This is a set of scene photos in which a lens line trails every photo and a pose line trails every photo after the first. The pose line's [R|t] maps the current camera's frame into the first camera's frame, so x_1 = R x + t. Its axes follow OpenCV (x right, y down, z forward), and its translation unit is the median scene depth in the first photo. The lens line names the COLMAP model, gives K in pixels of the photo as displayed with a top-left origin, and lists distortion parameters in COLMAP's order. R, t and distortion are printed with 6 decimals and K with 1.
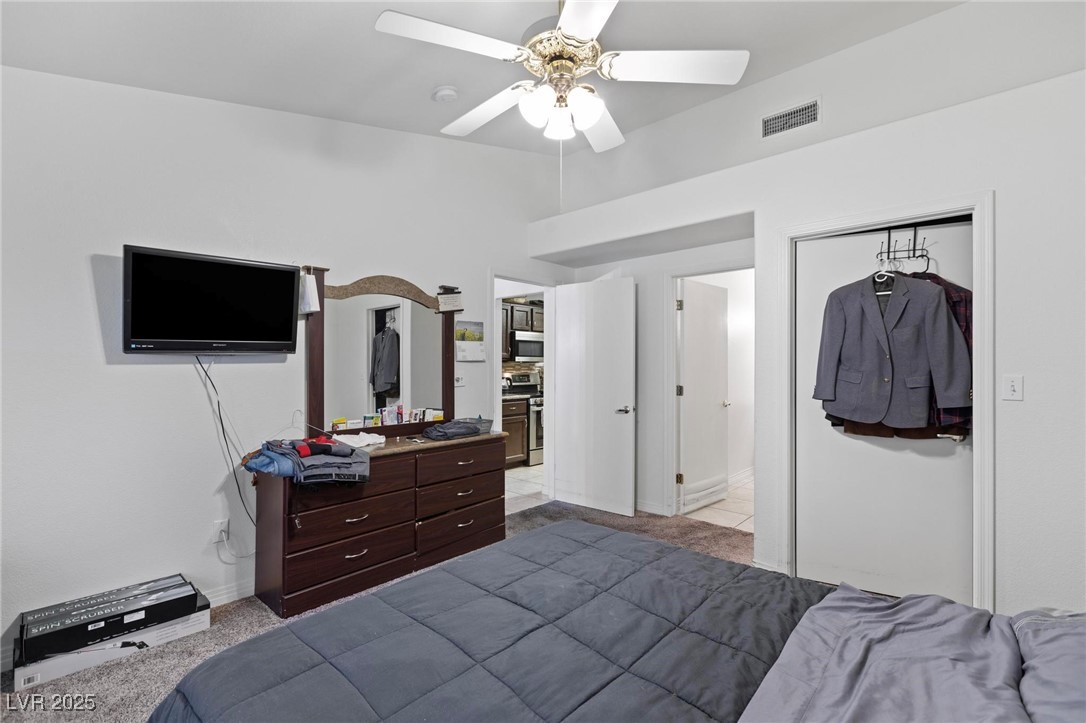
lens RADIAL K [[488.4, 0, 549.5], [0, 488.4, 364.5], [0, 0, 1]] dist [-0.000157, -0.001060]
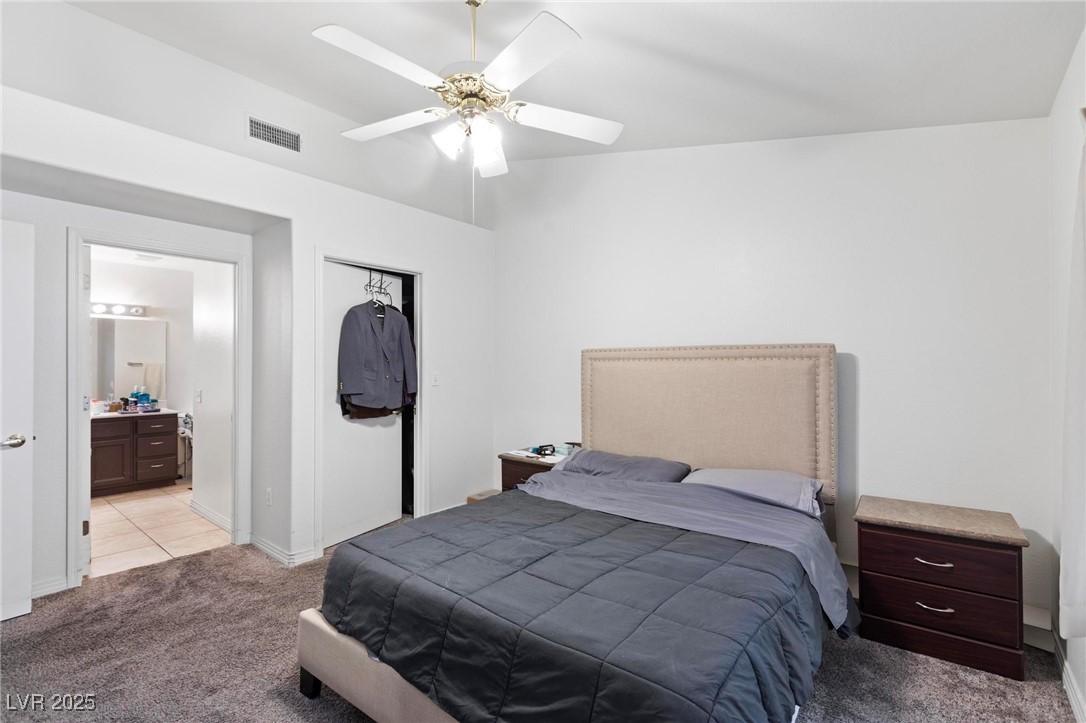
lens RADIAL K [[487.3, 0, 538.0], [0, 487.3, 363.3], [0, 0, 1]] dist [-0.001488, -0.000209]
pose [[-0.043891, 0.006555, 0.999015, -0.623091], [-0.002132, 0.999976, -0.006655, -0.000247], [-0.999034, -0.002422, -0.043876, 0.504671]]
